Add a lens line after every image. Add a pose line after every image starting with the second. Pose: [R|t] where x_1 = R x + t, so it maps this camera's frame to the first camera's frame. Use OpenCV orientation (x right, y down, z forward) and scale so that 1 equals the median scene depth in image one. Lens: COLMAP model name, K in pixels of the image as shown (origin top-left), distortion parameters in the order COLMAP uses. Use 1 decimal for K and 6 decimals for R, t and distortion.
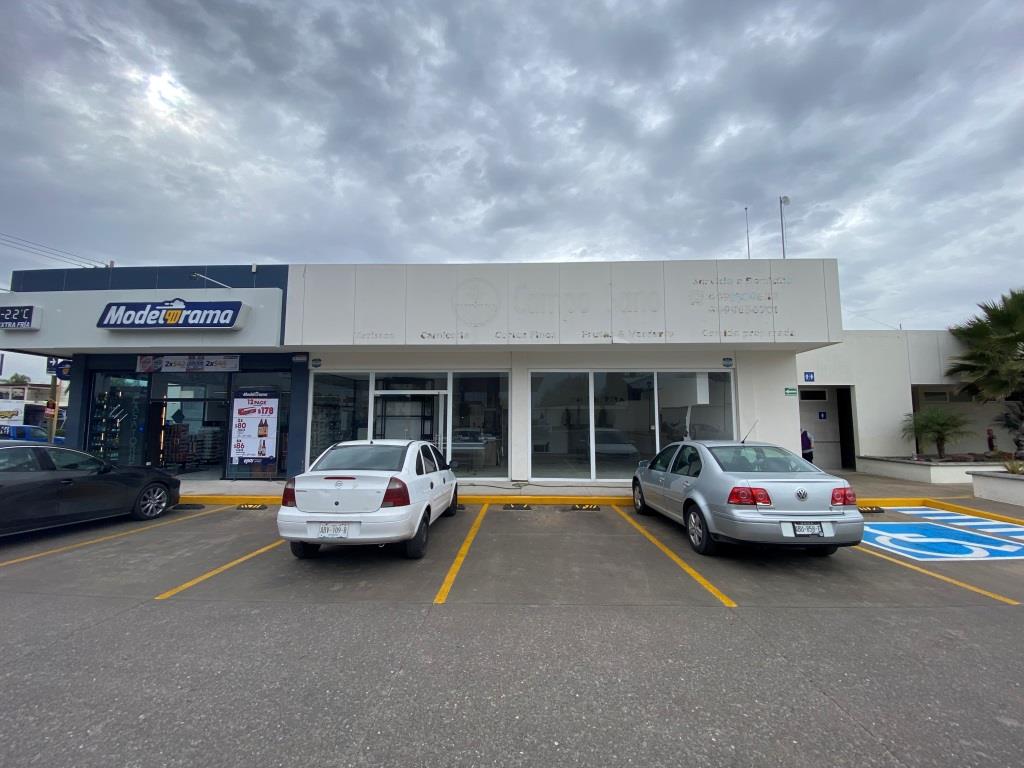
lens RADIAL K [[412.0, 0, 510.0], [0, 412.0, 373.9], [0, 0, 1]] dist [0.000985, -0.009895]
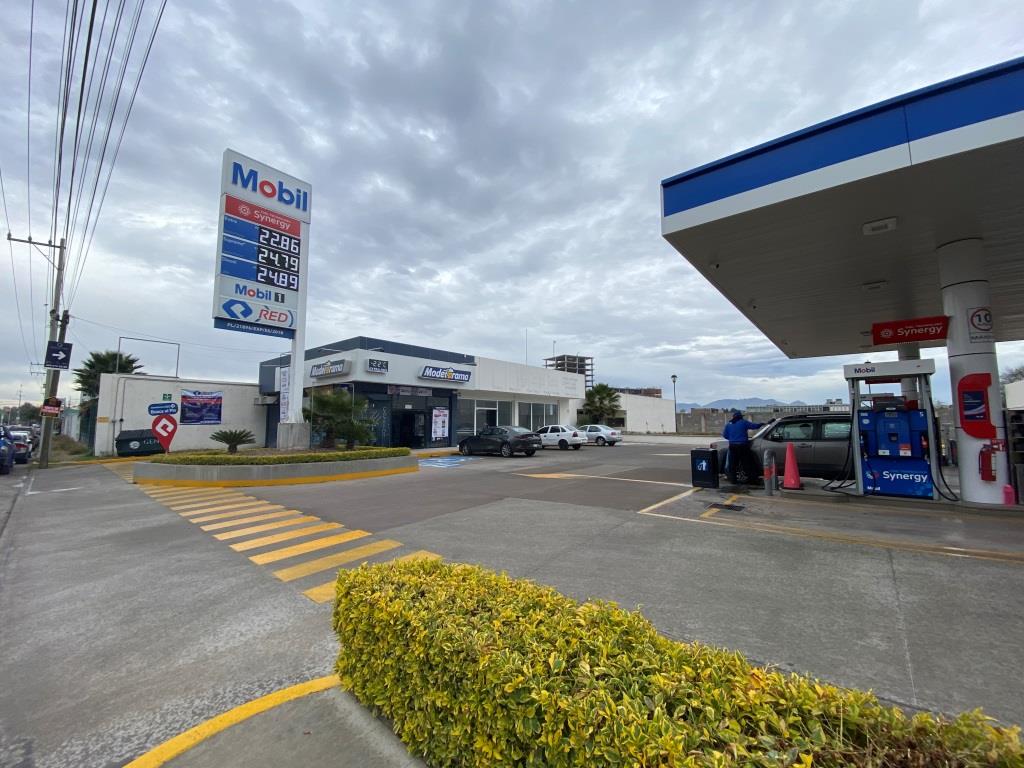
lens RADIAL K [[409.6, 0, 511.3], [0, 409.6, 382.4], [0, 0, 1]] dist [0.036972, -0.029023]
pose [[0.620207, 0.074530, 0.780890, -2.078435], [-0.092000, 0.995517, -0.021946, -0.069675], [-0.779025, -0.058231, 0.624284, -0.618034]]
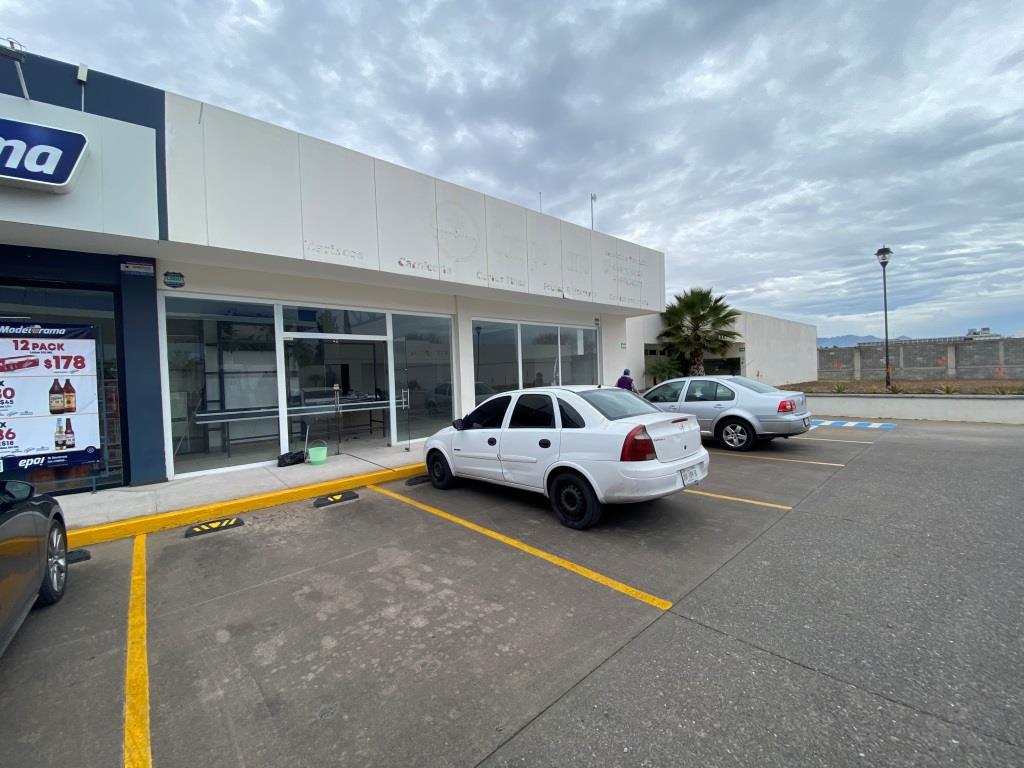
lens RADIAL K [[412.7, 0, 508.1], [0, 412.7, 377.9], [0, 0, 1]] dist [0.020390, -0.020508]
pose [[0.735911, -0.031402, 0.676349, -0.533566], [-0.042298, 0.994840, 0.092213, 0.037590], [-0.675756, -0.096469, 0.730786, 0.245652]]
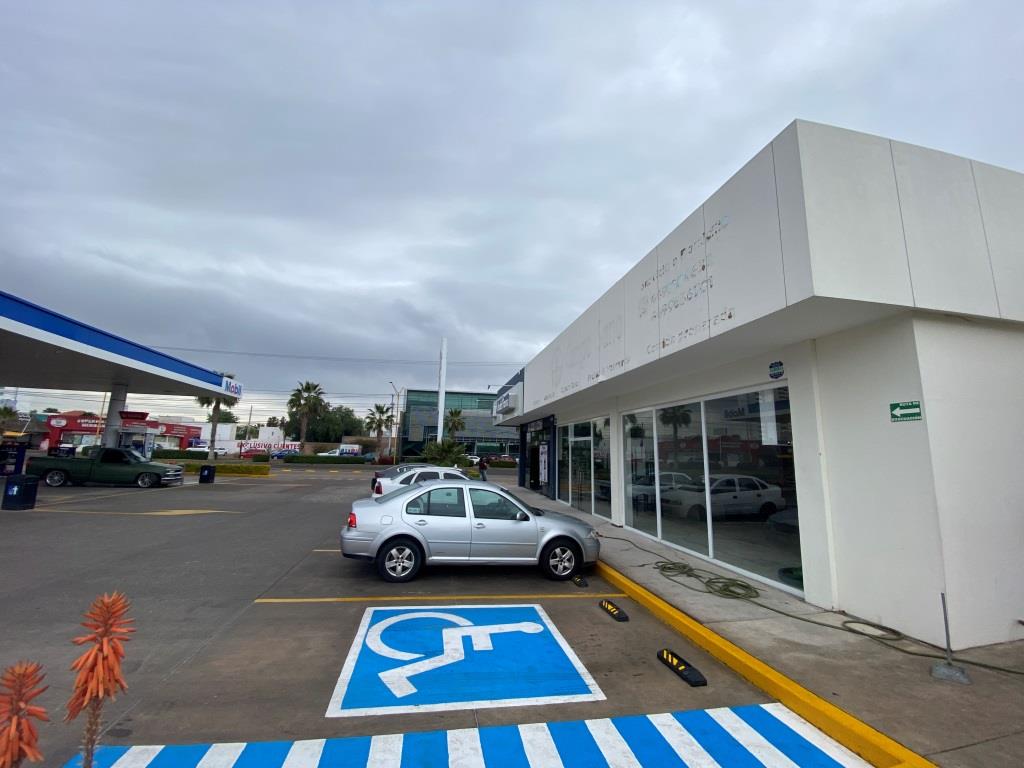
lens RADIAL K [[412.3, 0, 510.2], [0, 412.3, 382.5], [0, 0, 1]] dist [0.036788, -0.029543]
pose [[0.209233, -0.160622, -0.964584, 0.989979], [0.088667, 0.985470, -0.144867, 0.038952], [0.973838, -0.055216, 0.220434, 0.521294]]
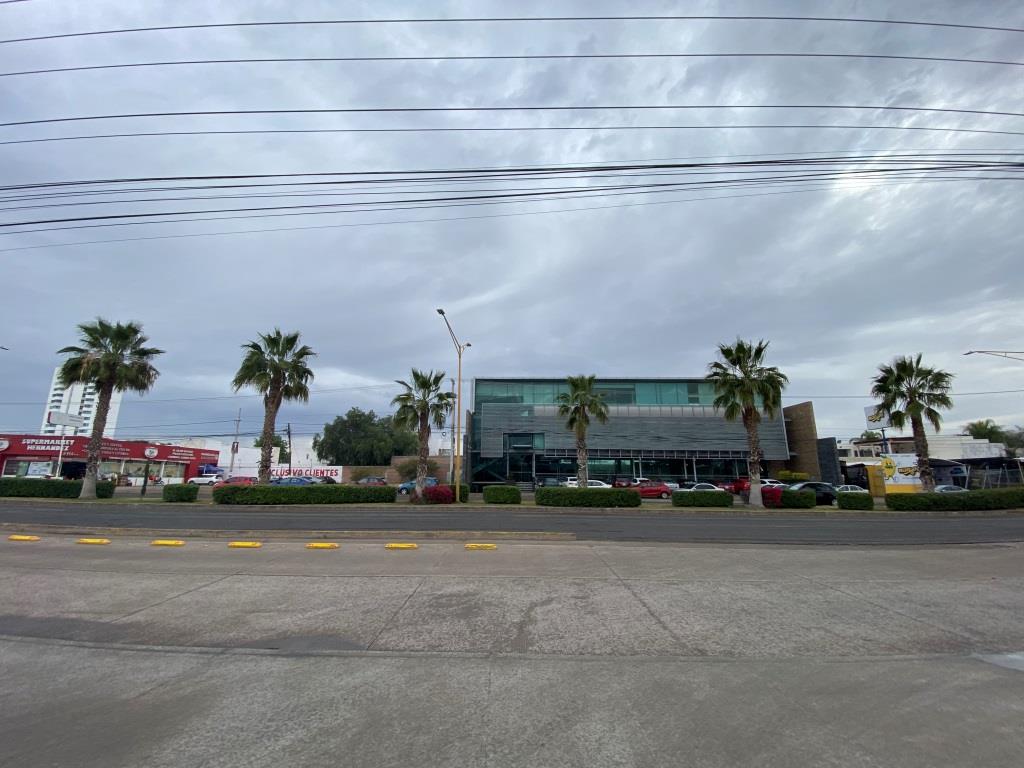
lens RADIAL K [[412.3, 0, 510.2], [0, 412.3, 382.5], [0, 0, 1]] dist [0.036788, -0.029543]
pose [[0.050498, -0.222445, -0.973637, -1.611393], [0.114969, 0.969694, -0.215582, 0.051519], [0.992085, -0.101051, 0.074541, 0.399961]]
